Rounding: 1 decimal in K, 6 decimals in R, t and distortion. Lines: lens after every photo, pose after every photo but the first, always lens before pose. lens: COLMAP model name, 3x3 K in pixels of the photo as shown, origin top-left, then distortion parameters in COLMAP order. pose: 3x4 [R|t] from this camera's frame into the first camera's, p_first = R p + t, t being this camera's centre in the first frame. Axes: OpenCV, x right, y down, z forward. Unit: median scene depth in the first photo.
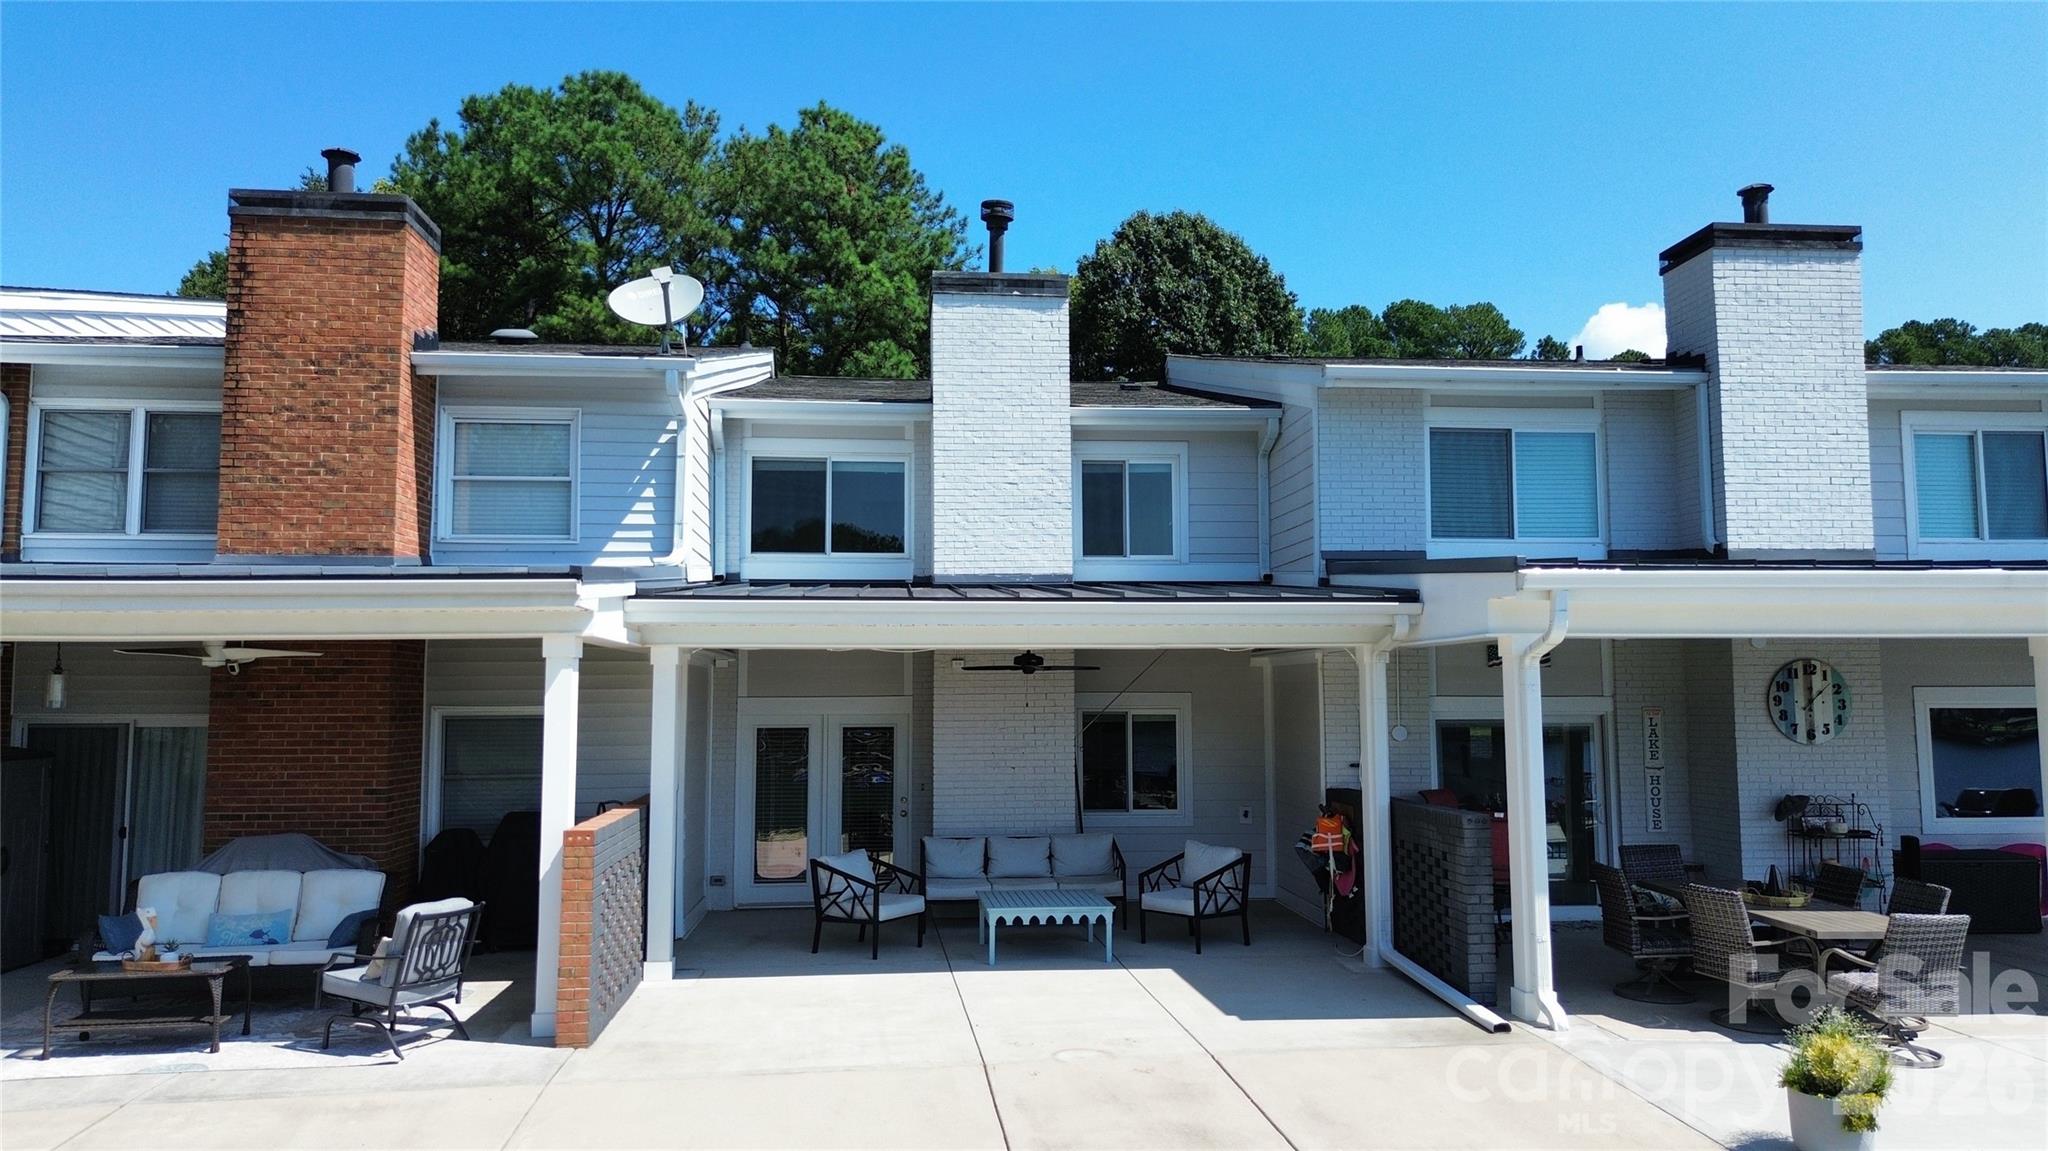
lens RADIAL K [[1437.6, 0, 1024.0], [0, 1437.6, 575.5], [0, 0, 1]] dist [0.036217, -0.000073]
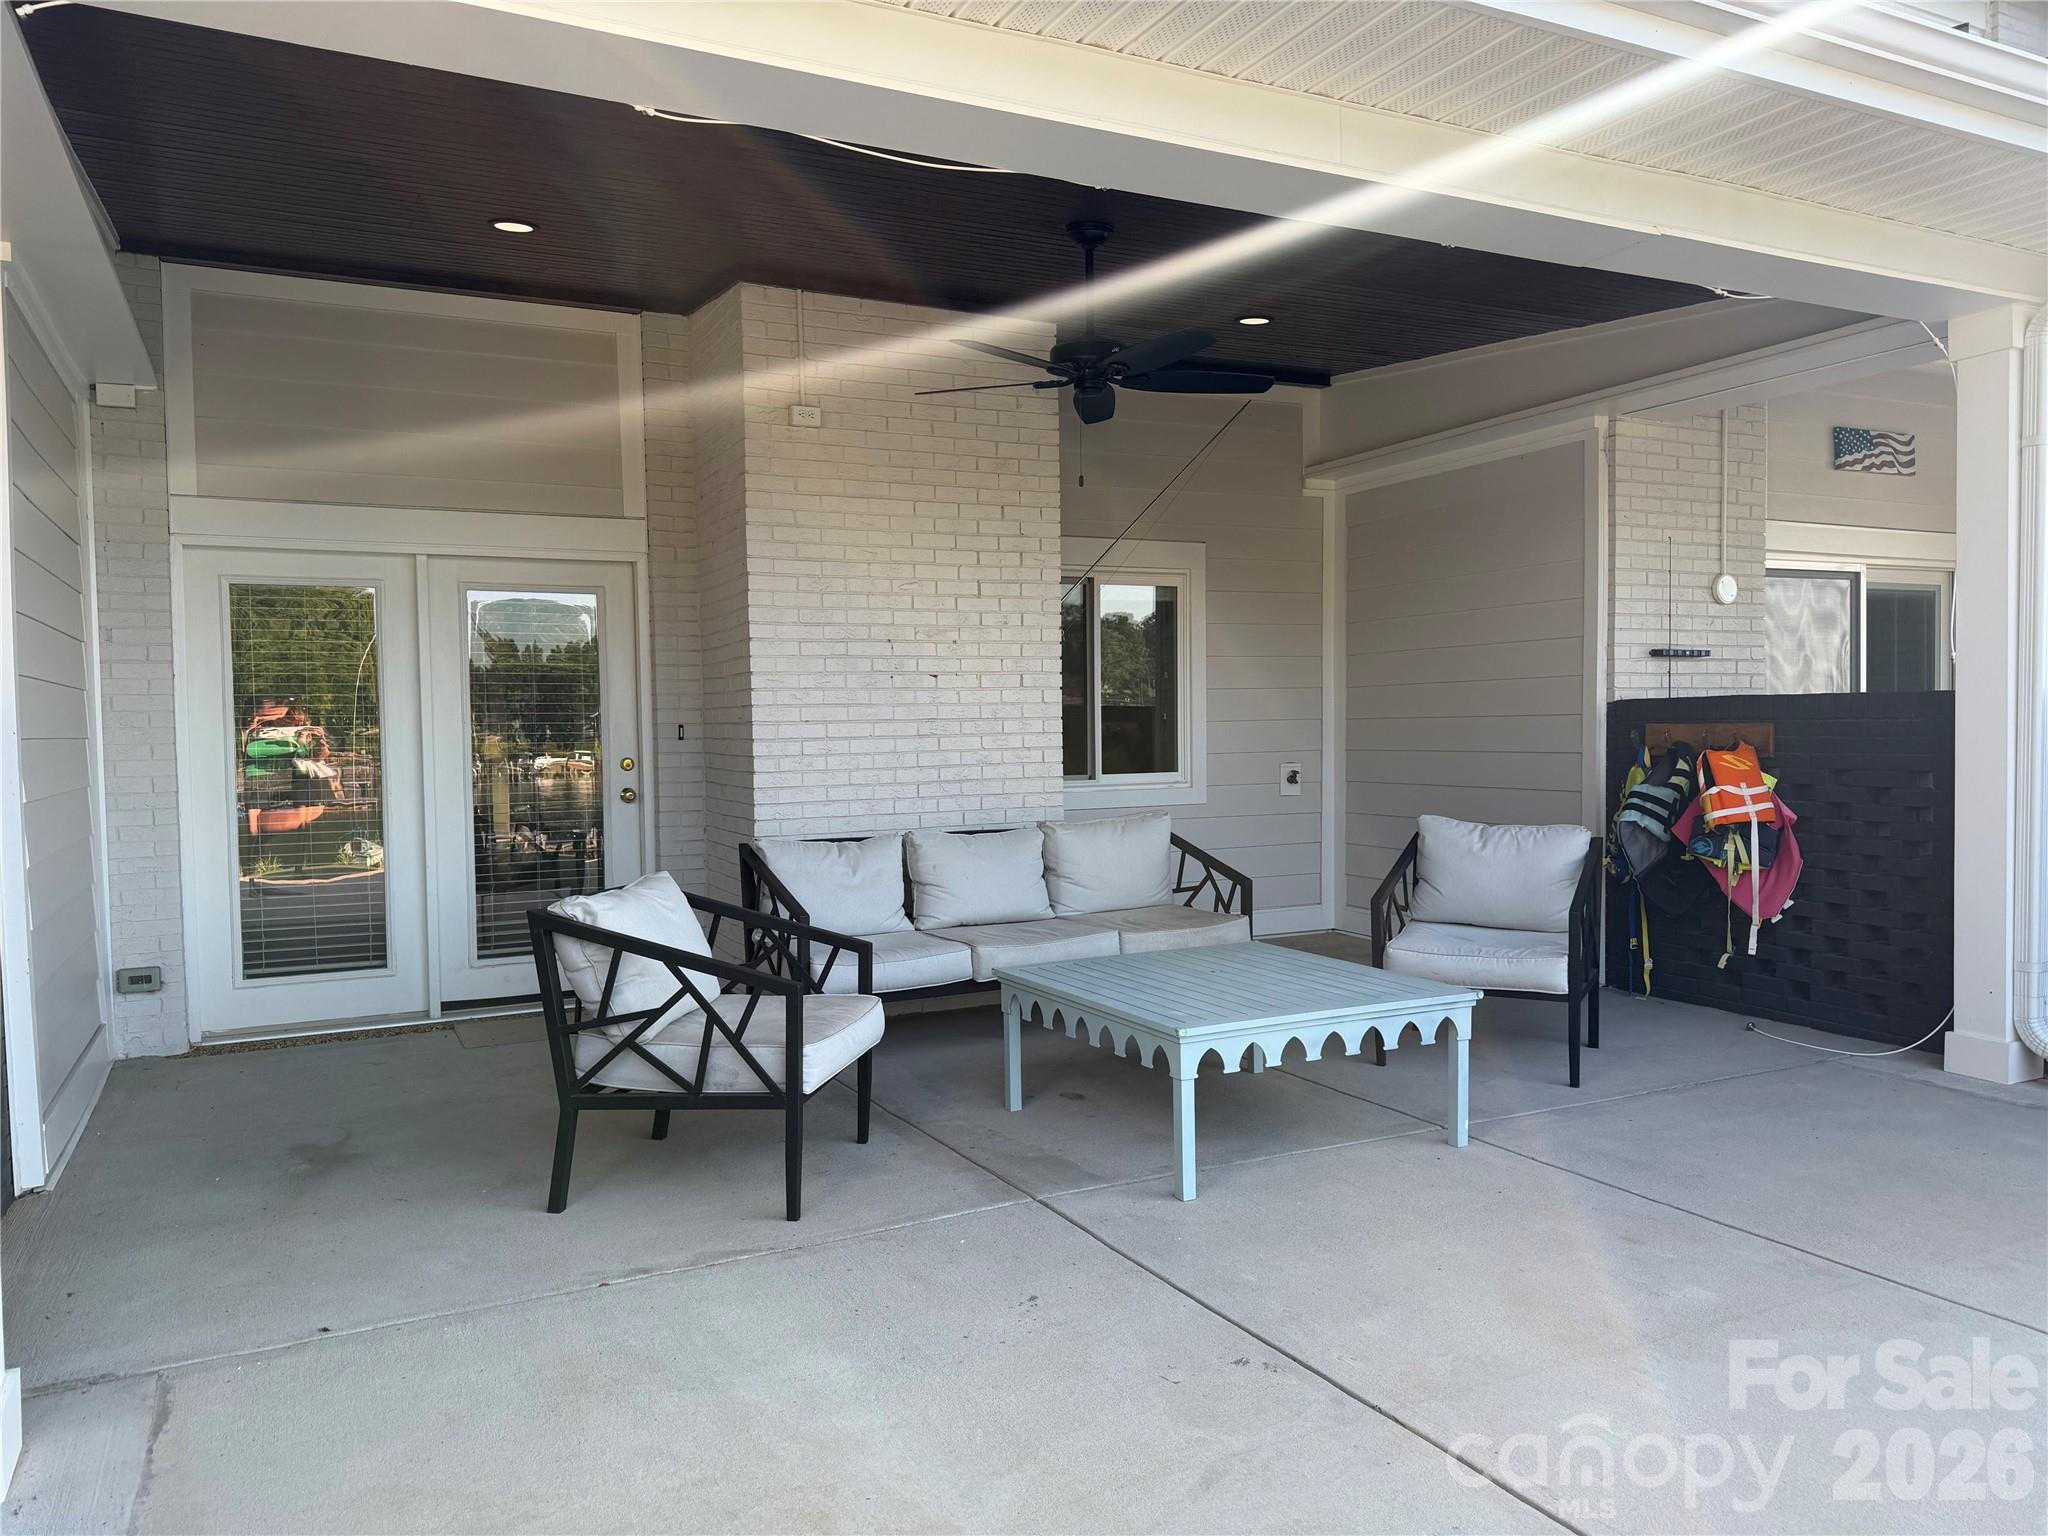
lens RADIAL K [[1435.7, 0, 1024.0], [0, 1435.7, 768.0], [0, 0, 1]] dist [0.024963, 0.000266]
pose [[0.931221, -0.025071, 0.363591, -0.157819], [-0.016789, 0.993621, 0.111512, 0.128149], [-0.364067, -0.109946, 0.924860, 0.669715]]
